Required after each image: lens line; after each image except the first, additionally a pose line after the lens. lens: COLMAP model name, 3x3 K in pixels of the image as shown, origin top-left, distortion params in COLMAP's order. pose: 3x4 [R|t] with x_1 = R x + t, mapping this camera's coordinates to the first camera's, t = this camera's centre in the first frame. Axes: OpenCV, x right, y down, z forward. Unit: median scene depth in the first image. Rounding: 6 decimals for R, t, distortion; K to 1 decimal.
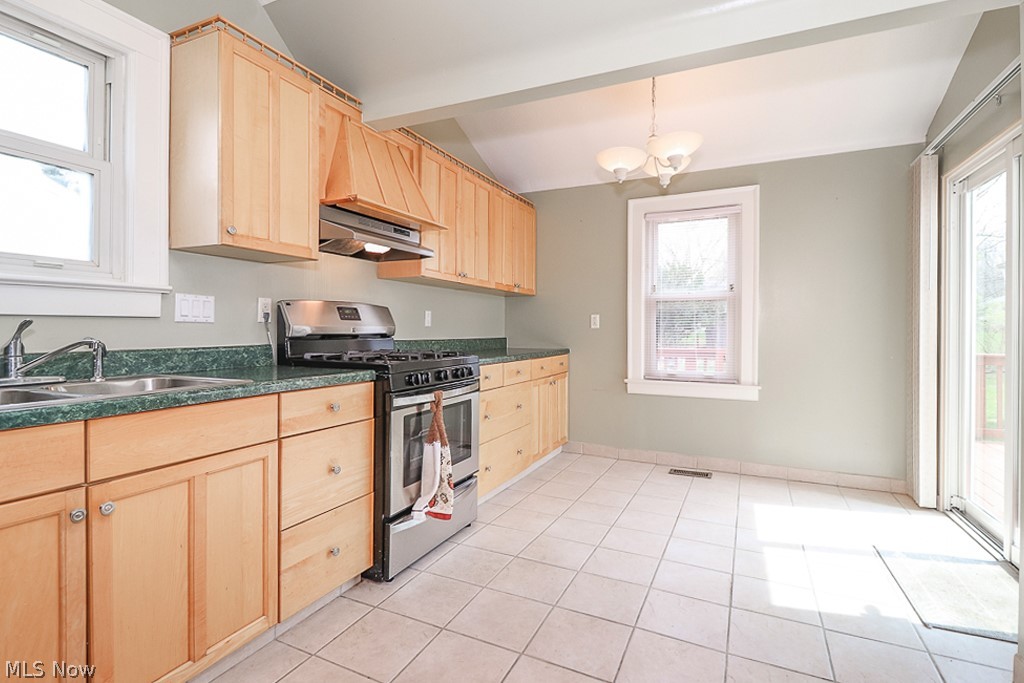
lens RADIAL K [[504.4, 0, 509.1], [0, 504.4, 333.1], [0, 0, 1]] dist [0.011351, -0.003942]
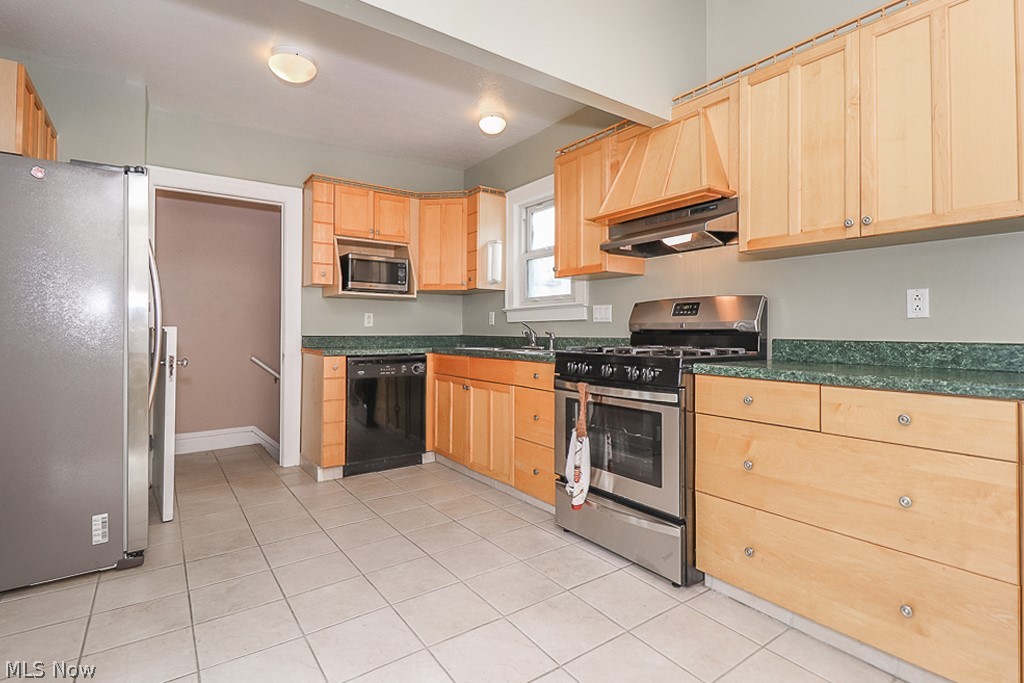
lens RADIAL K [[504.4, 0, 512.3], [0, 504.4, 332.9], [0, 0, 1]] dist [0.011351, -0.003942]
pose [[-0.493081, -0.004563, -0.869972, 0.789076], [-0.012461, 0.999921, 0.001818, 0.011159], [0.869894, 0.011737, -0.493098, 1.318511]]
